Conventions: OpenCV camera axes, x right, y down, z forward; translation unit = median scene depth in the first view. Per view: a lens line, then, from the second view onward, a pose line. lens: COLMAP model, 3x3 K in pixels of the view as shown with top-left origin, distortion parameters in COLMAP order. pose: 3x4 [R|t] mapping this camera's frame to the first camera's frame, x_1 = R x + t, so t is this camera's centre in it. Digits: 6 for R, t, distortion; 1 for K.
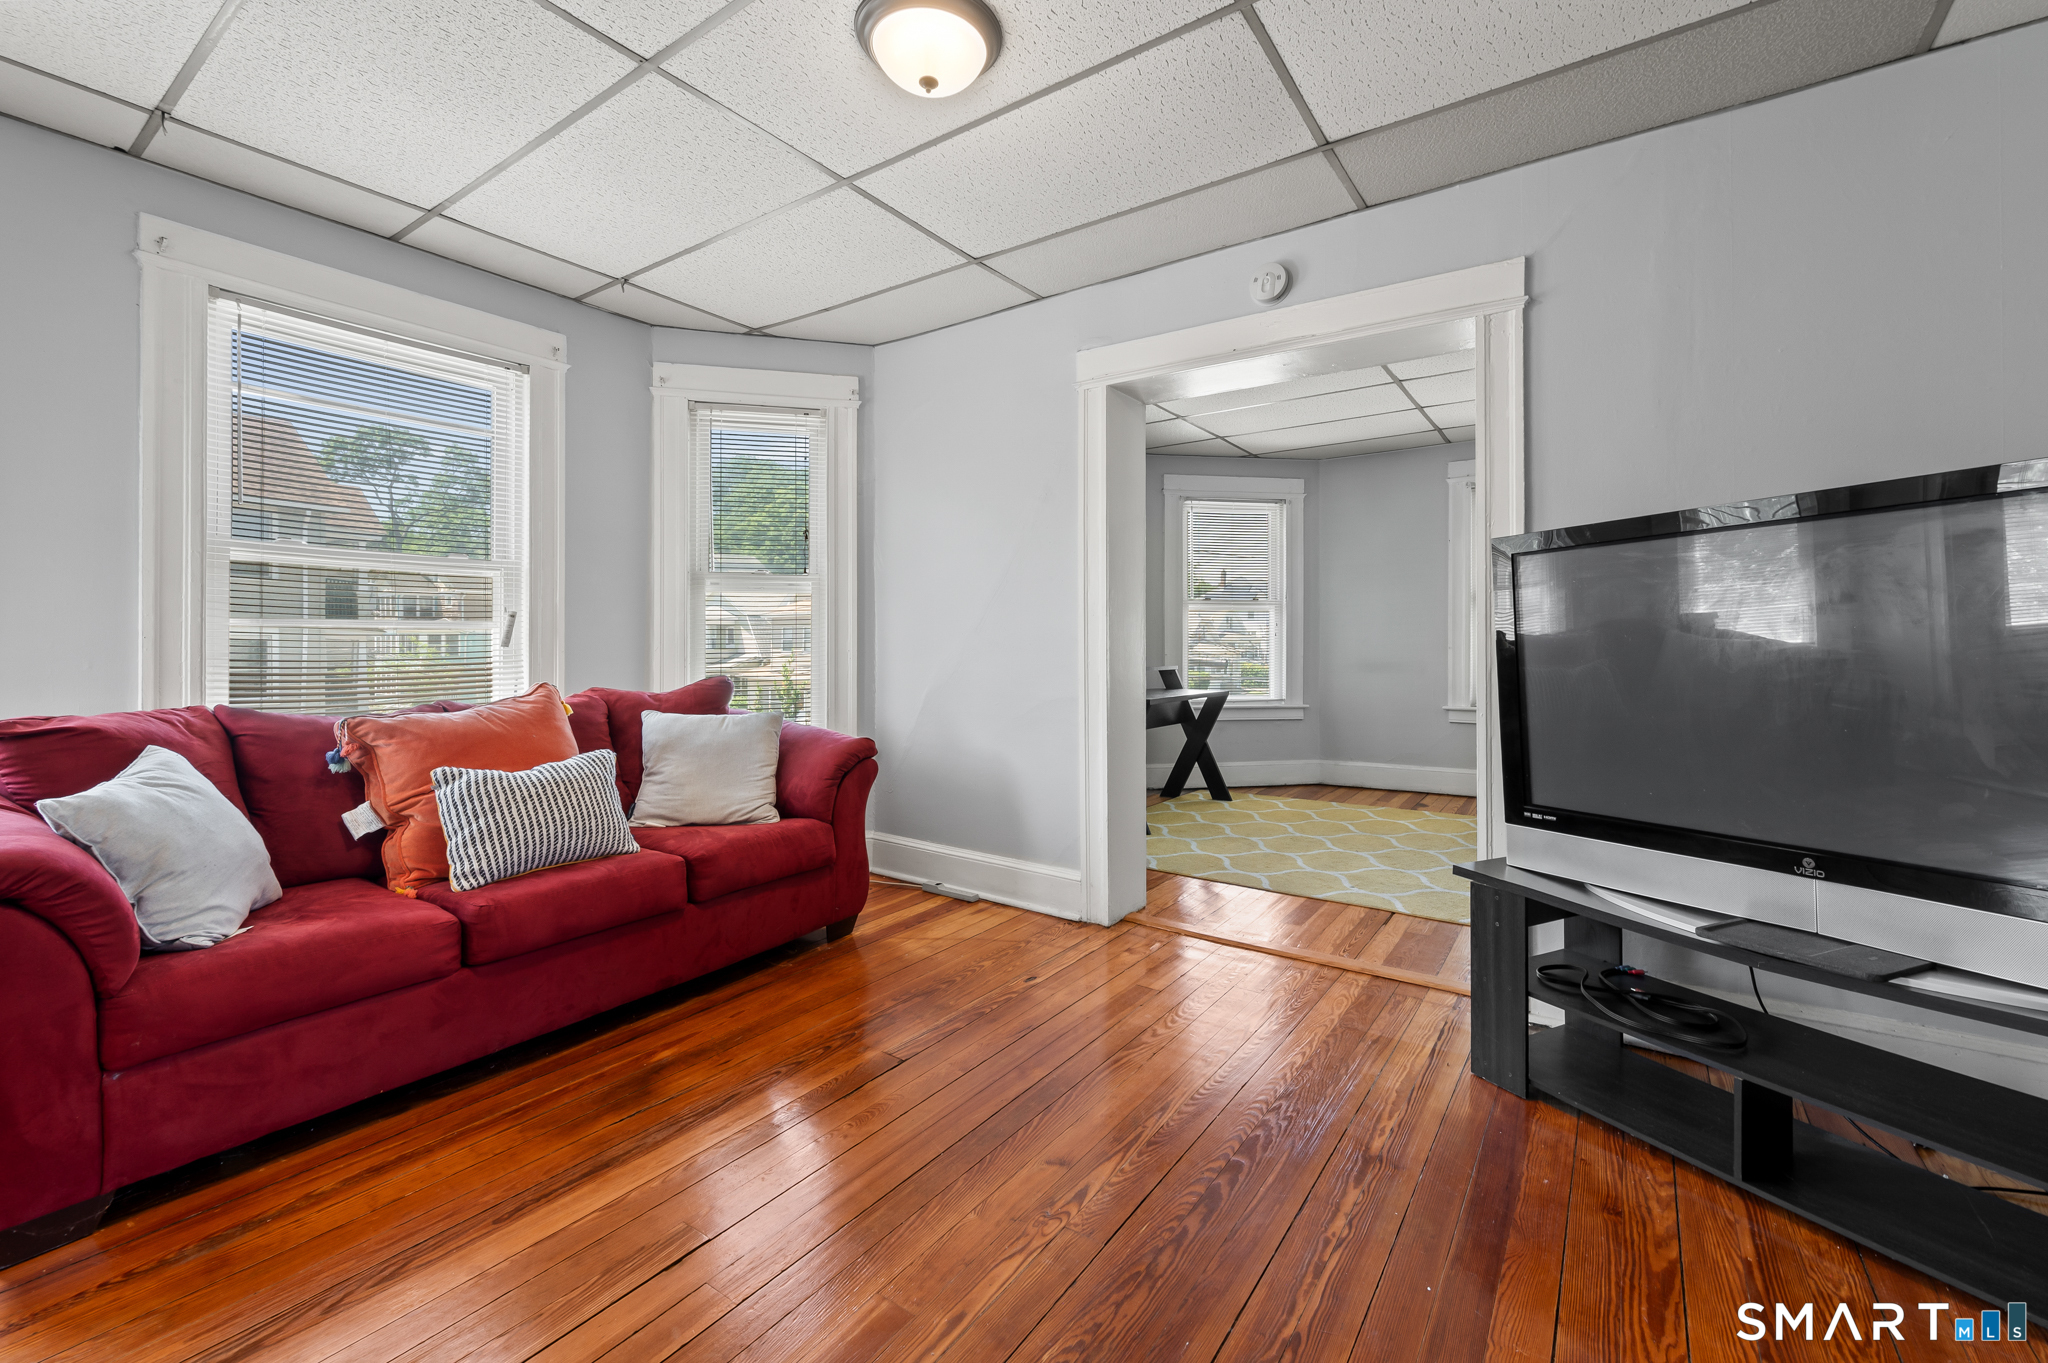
lens RADIAL K [[824.2, 0, 1016.3], [0, 824.2, 643.9], [0, 0, 1]] dist [0.000163, -0.001046]
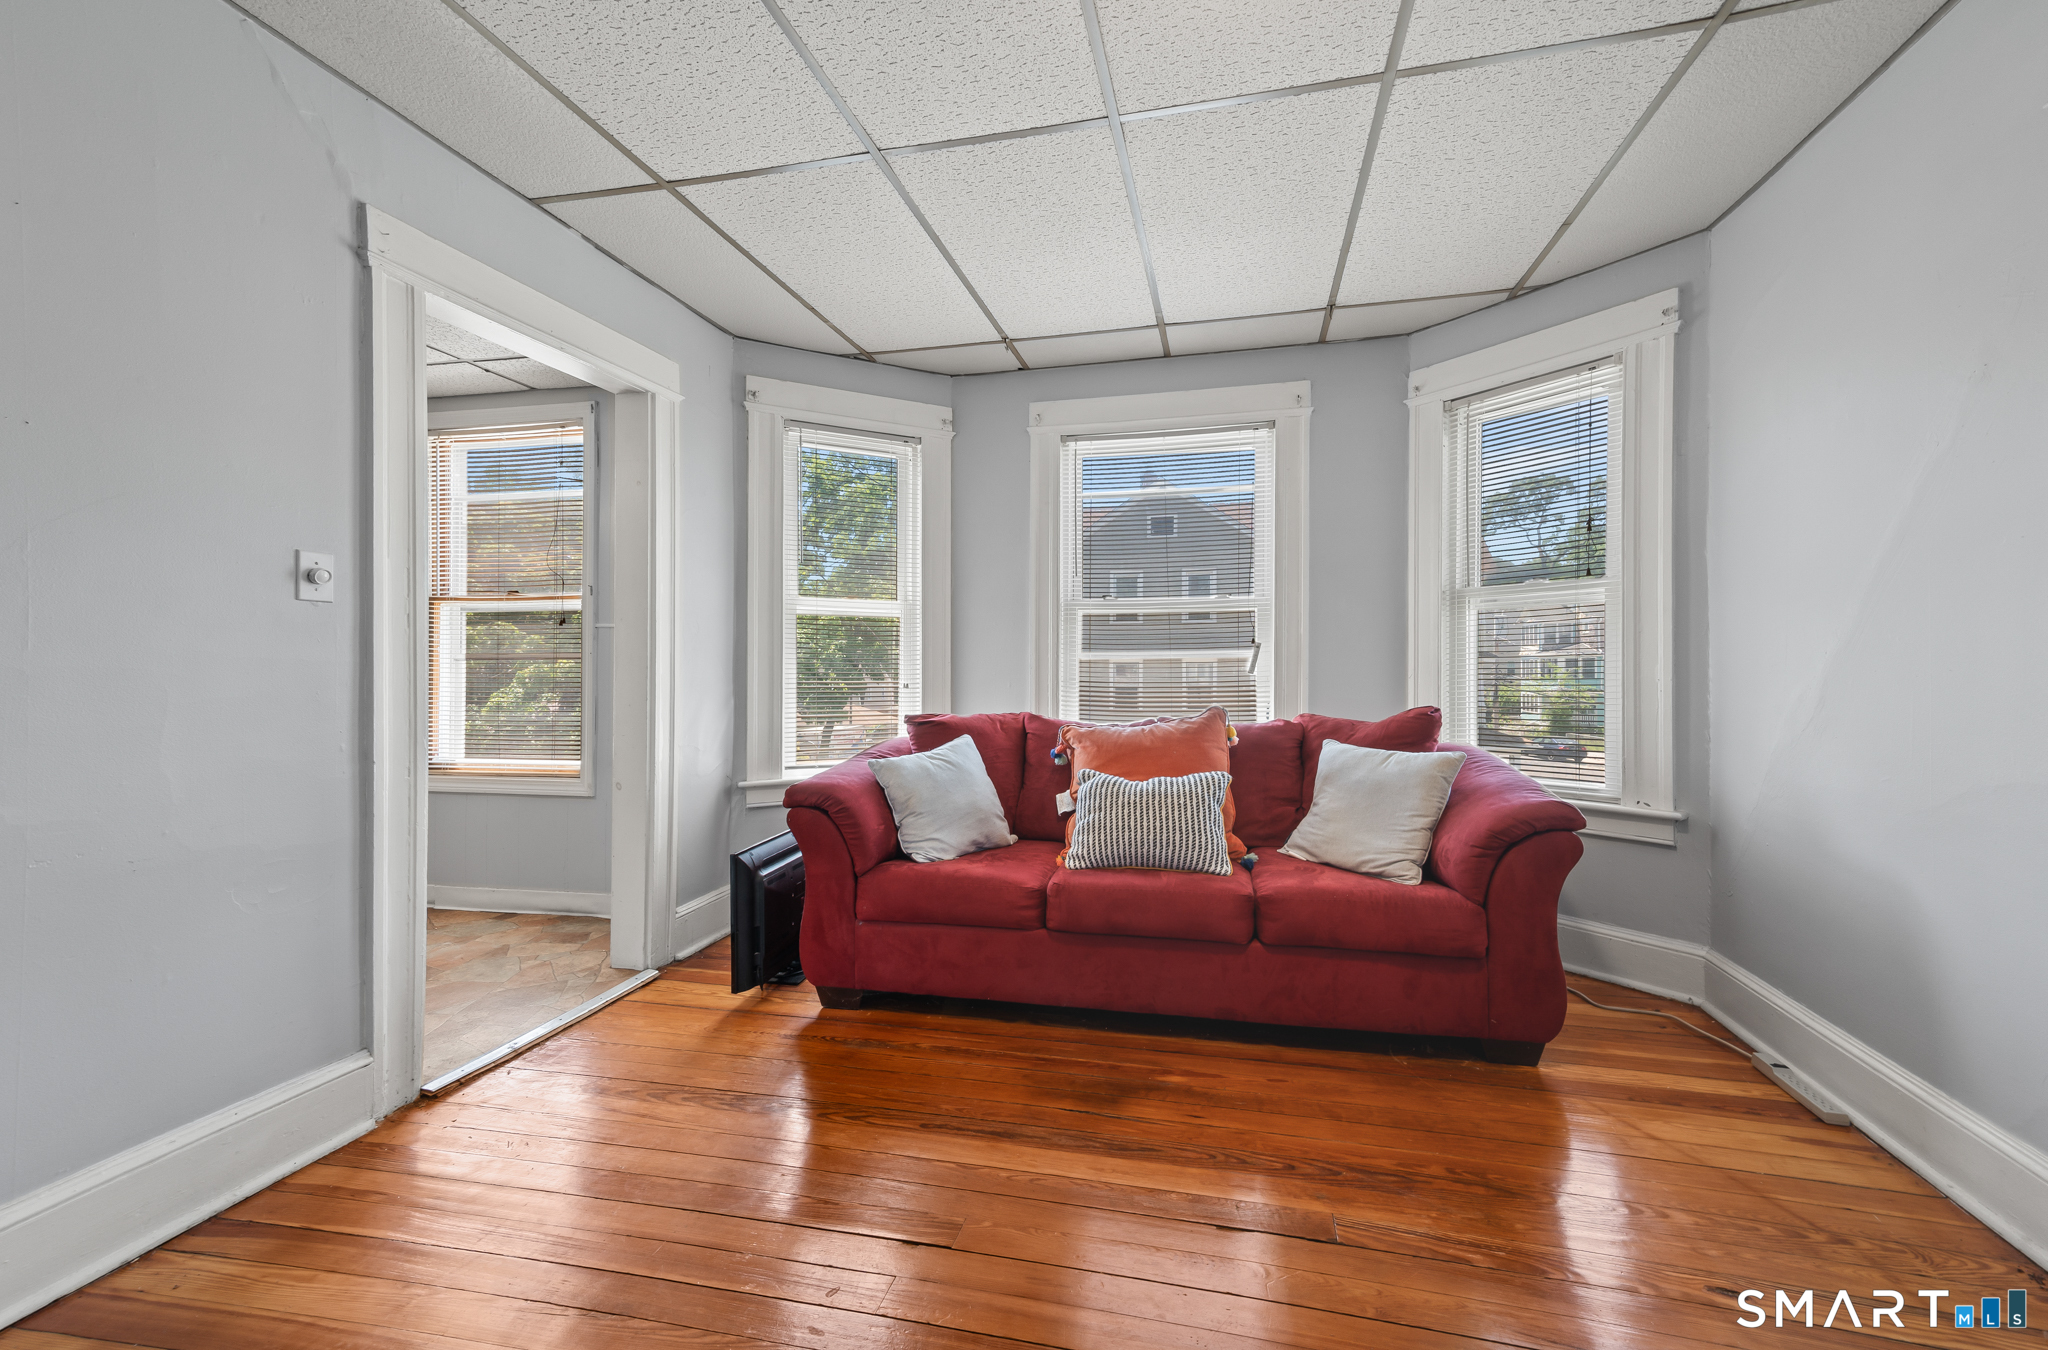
lens RADIAL K [[777.4, 0, 1029.8], [0, 777.4, 664.8], [0, 0, 1]] dist [0.017480, 0.001161]
pose [[0.409867, -0.009975, -0.912091, 0.285925], [0.002826, 0.999949, -0.009666, 0.000851], [0.912141, 0.001384, 0.409874, 0.340851]]
